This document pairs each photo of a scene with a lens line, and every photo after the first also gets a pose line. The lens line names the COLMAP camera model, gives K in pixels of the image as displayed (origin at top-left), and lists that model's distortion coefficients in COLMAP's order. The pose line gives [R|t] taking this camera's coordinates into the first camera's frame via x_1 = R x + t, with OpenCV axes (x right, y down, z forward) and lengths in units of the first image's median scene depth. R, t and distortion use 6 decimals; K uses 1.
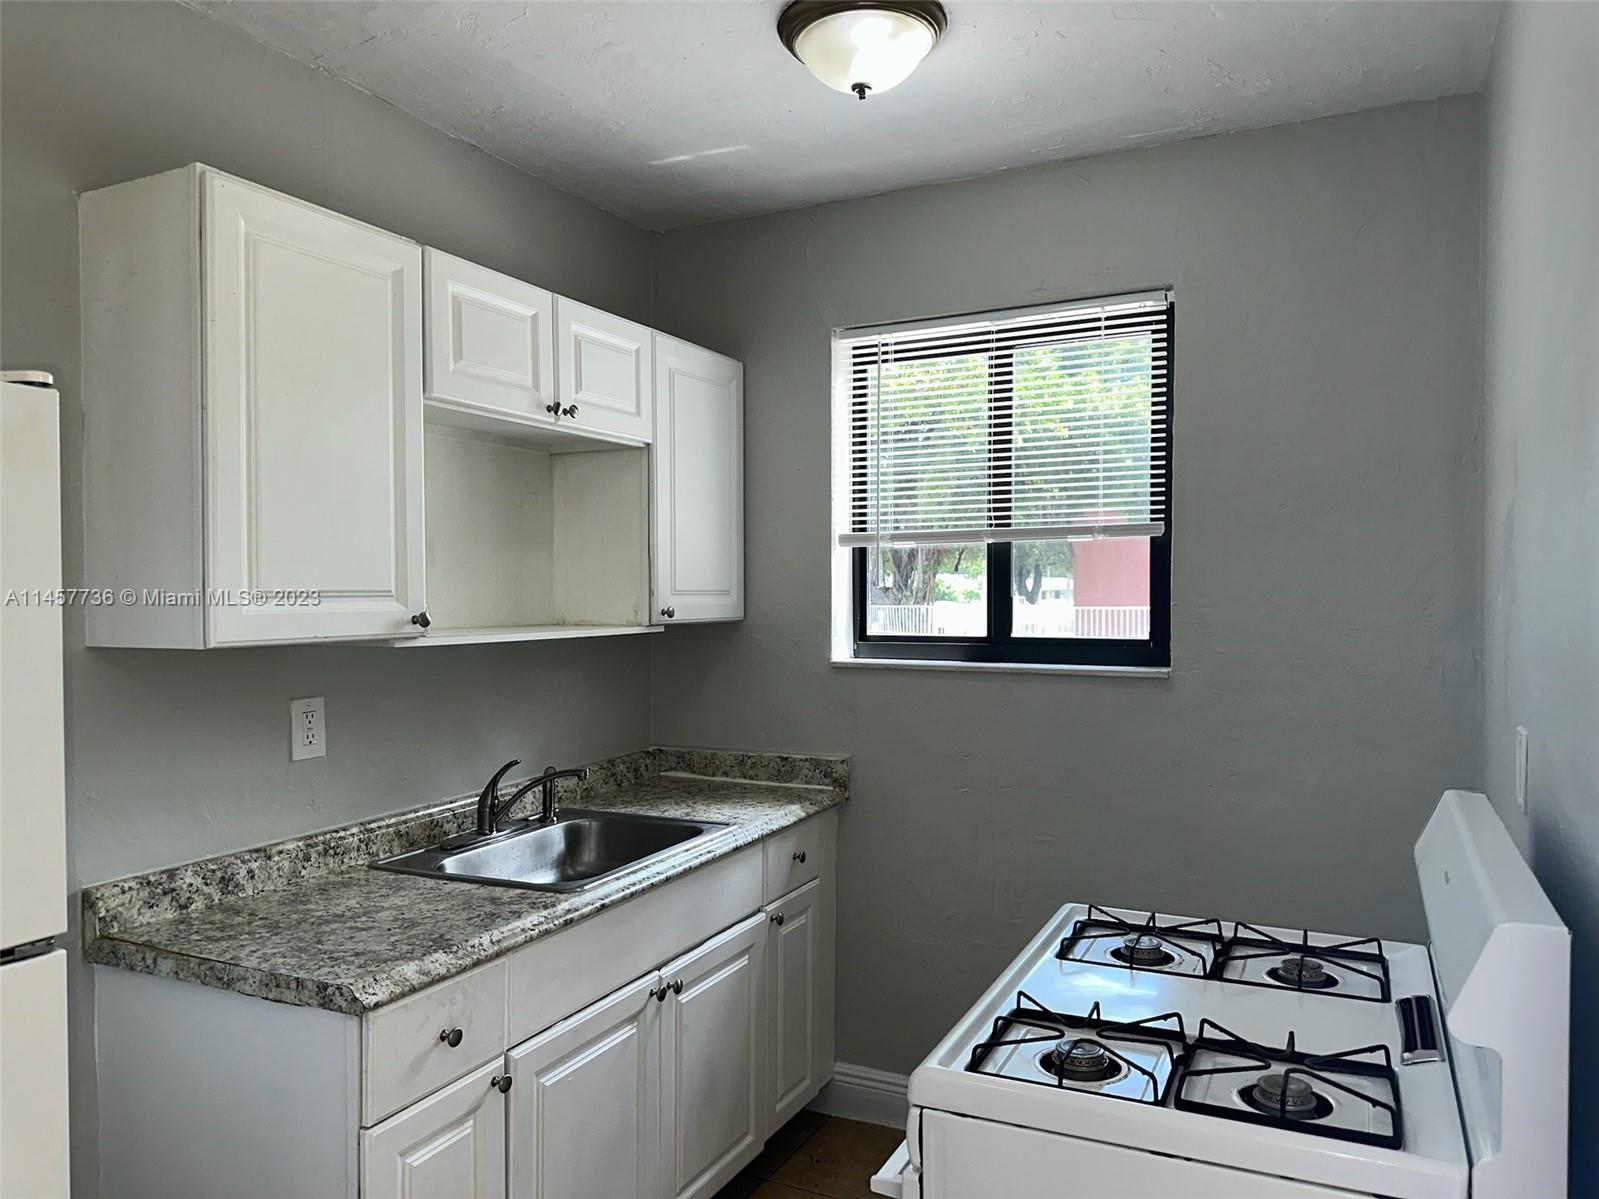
lens RADIAL K [[1130.0, 0, 797.9], [0, 1130.0, 604.8], [0, 0, 1]] dist [0.067865, -0.100686]
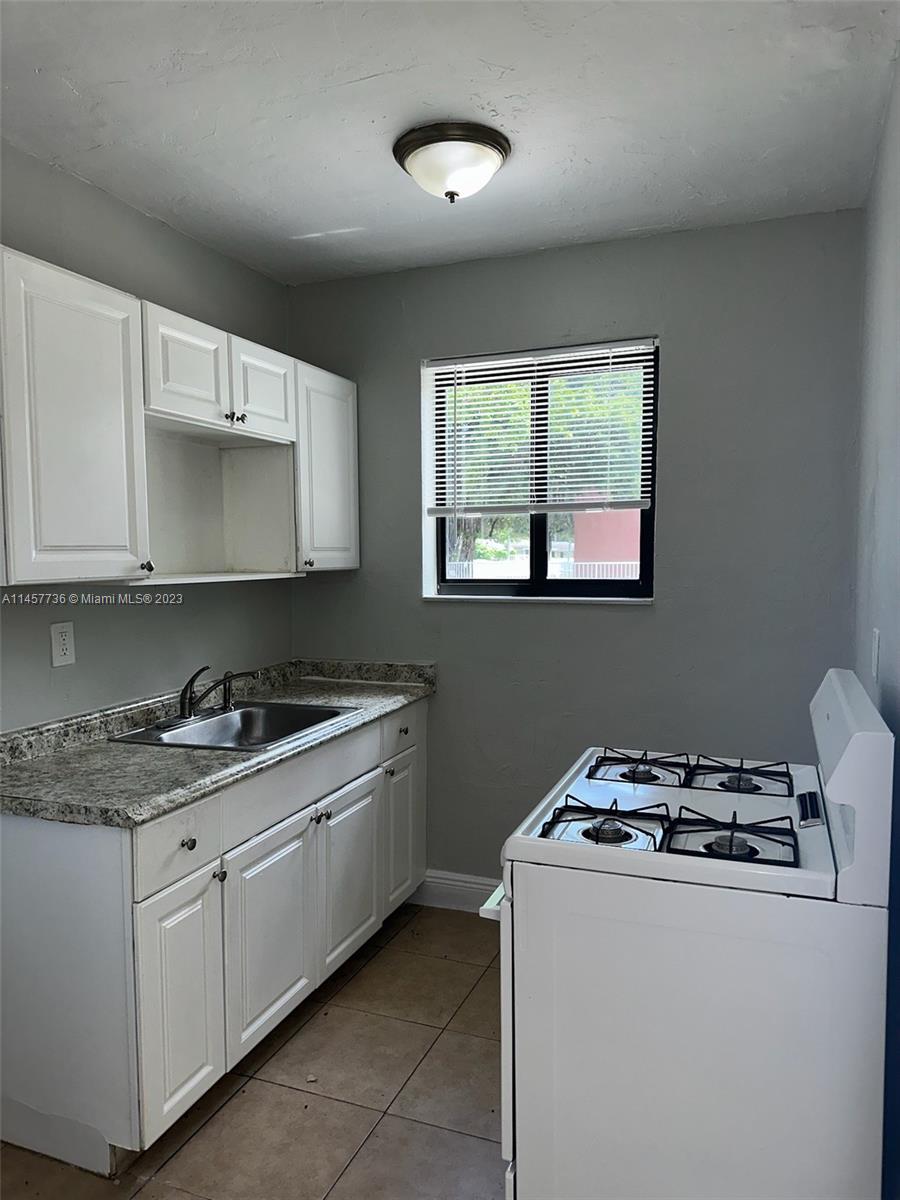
lens RADIAL K [[848.0, 0, 442.6], [0, 848.0, 611.0], [0, 0, 1]] dist [0.067865, -0.100686]
pose [[0.996228, -0.010461, 0.086143, -0.052733], [0.005515, 0.998333, 0.057455, 0.009145], [-0.086601, -0.056763, 0.994625, -0.100914]]
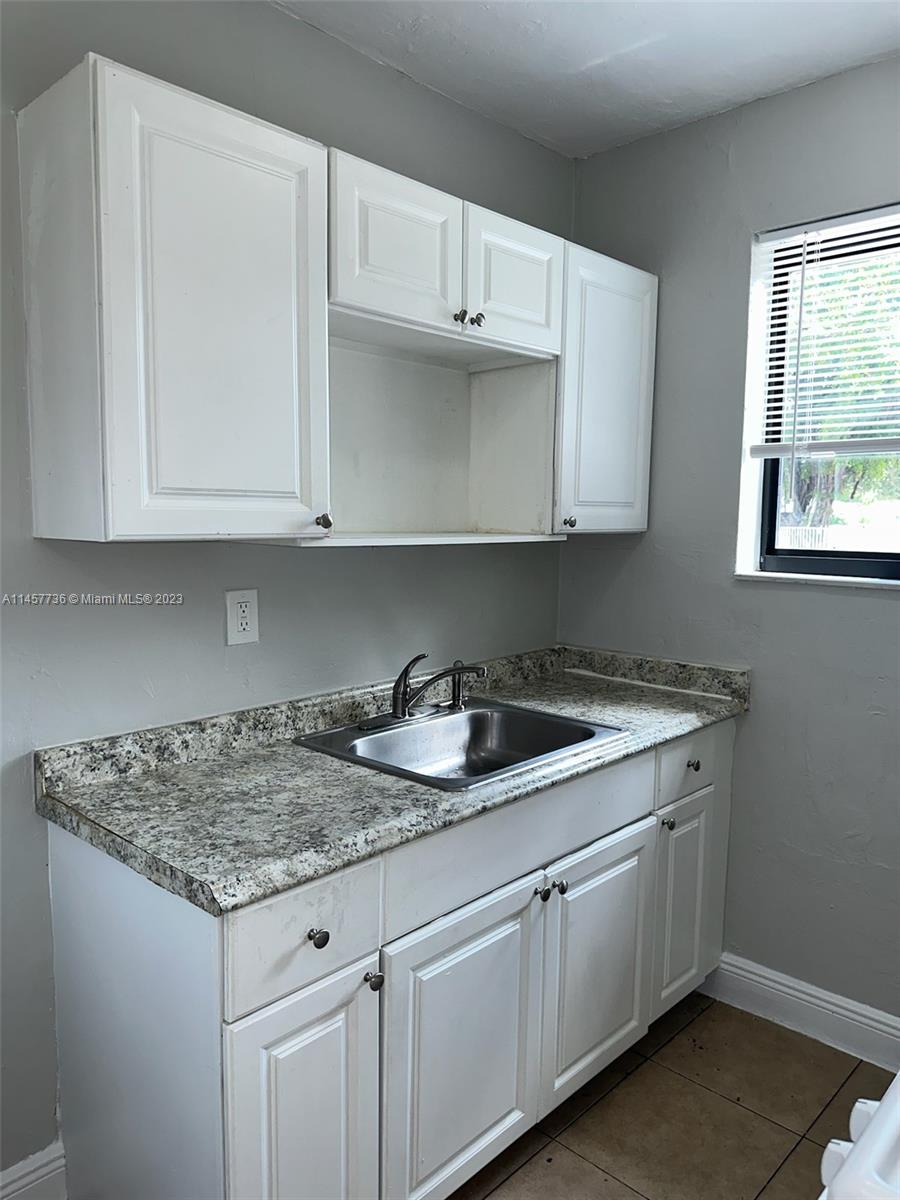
lens RADIAL K [[839.5, 0, 447.3], [0, 839.5, 595.0], [0, 0, 1]] dist [0.154471, -0.309151]
pose [[0.956220, 0.041159, -0.289739, 0.006179], [-0.016954, 0.996189, 0.085560, 0.012279], [0.292156, -0.076902, 0.953274, 0.276541]]
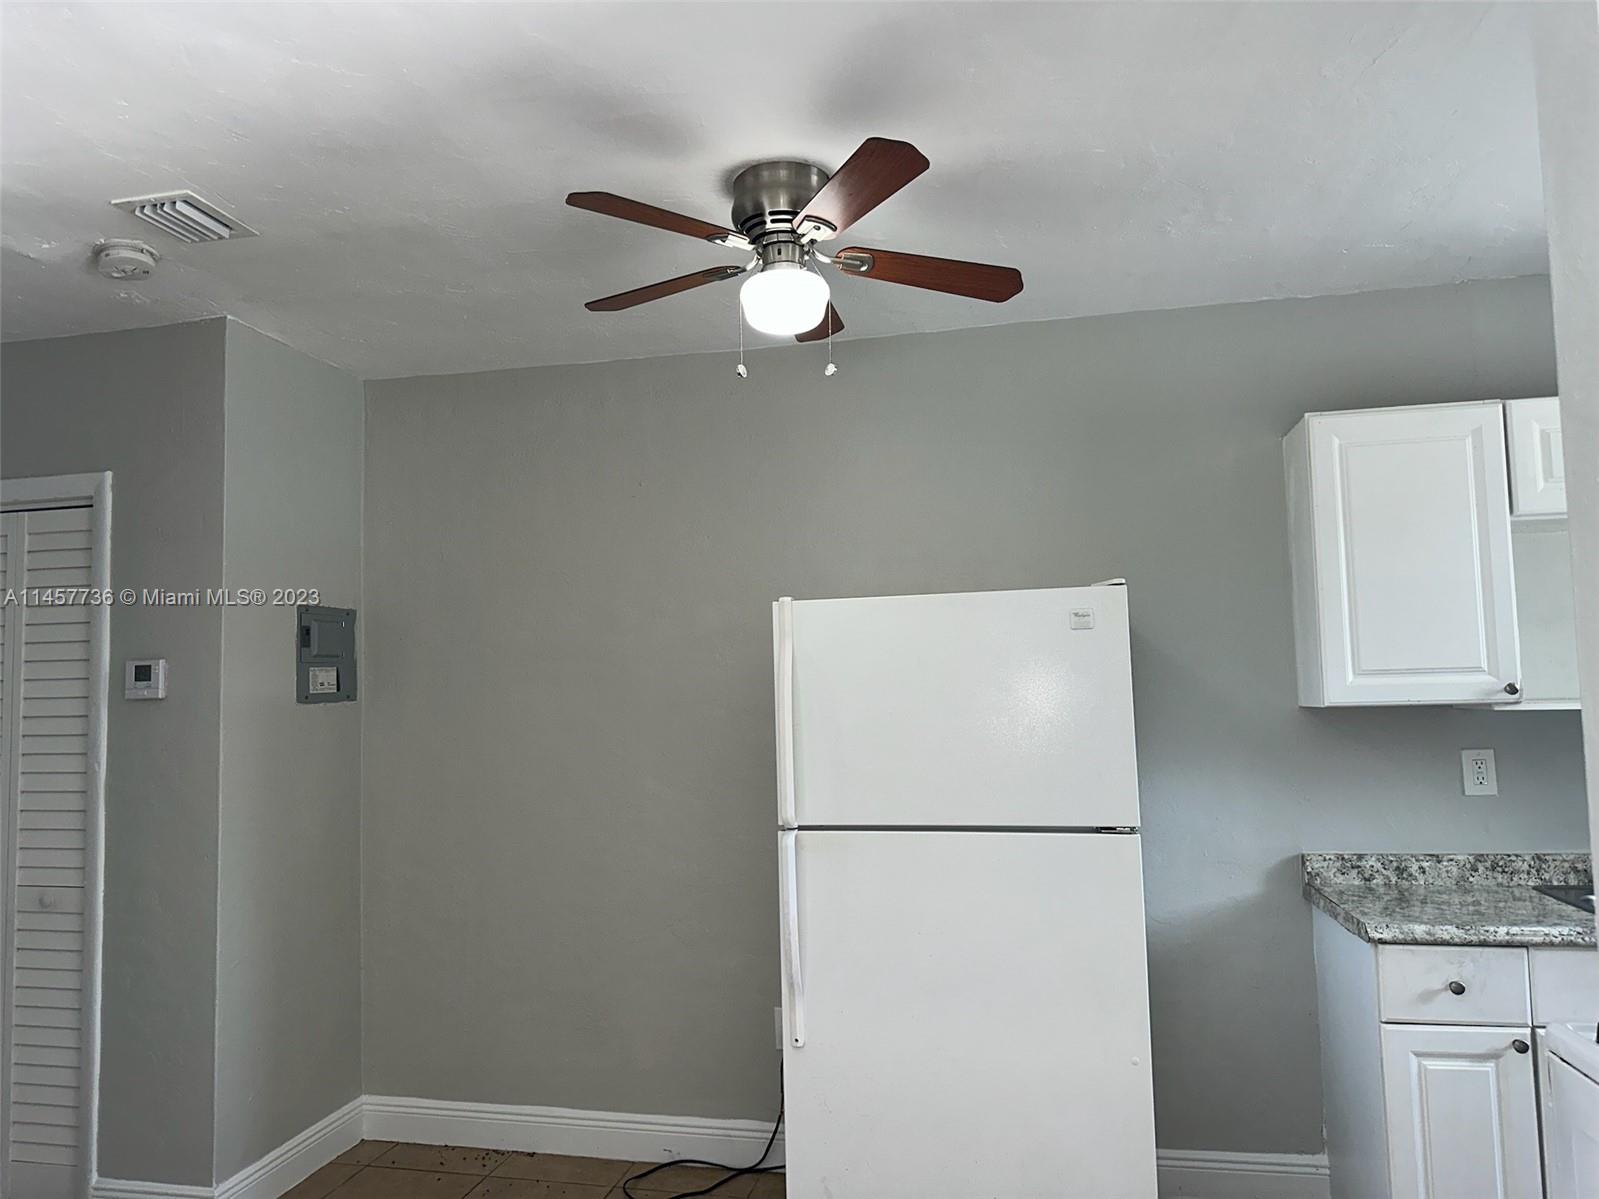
lens RADIAL K [[1130.0, 0, 797.9], [0, 1130.0, 604.8], [0, 0, 1]] dist [0.067865, -0.100686]
pose [[0.246314, -0.081533, -0.965755, 0.706434], [0.009425, 0.996610, -0.081734, 0.016002], [0.969144, 0.011030, 0.246247, -0.101087]]
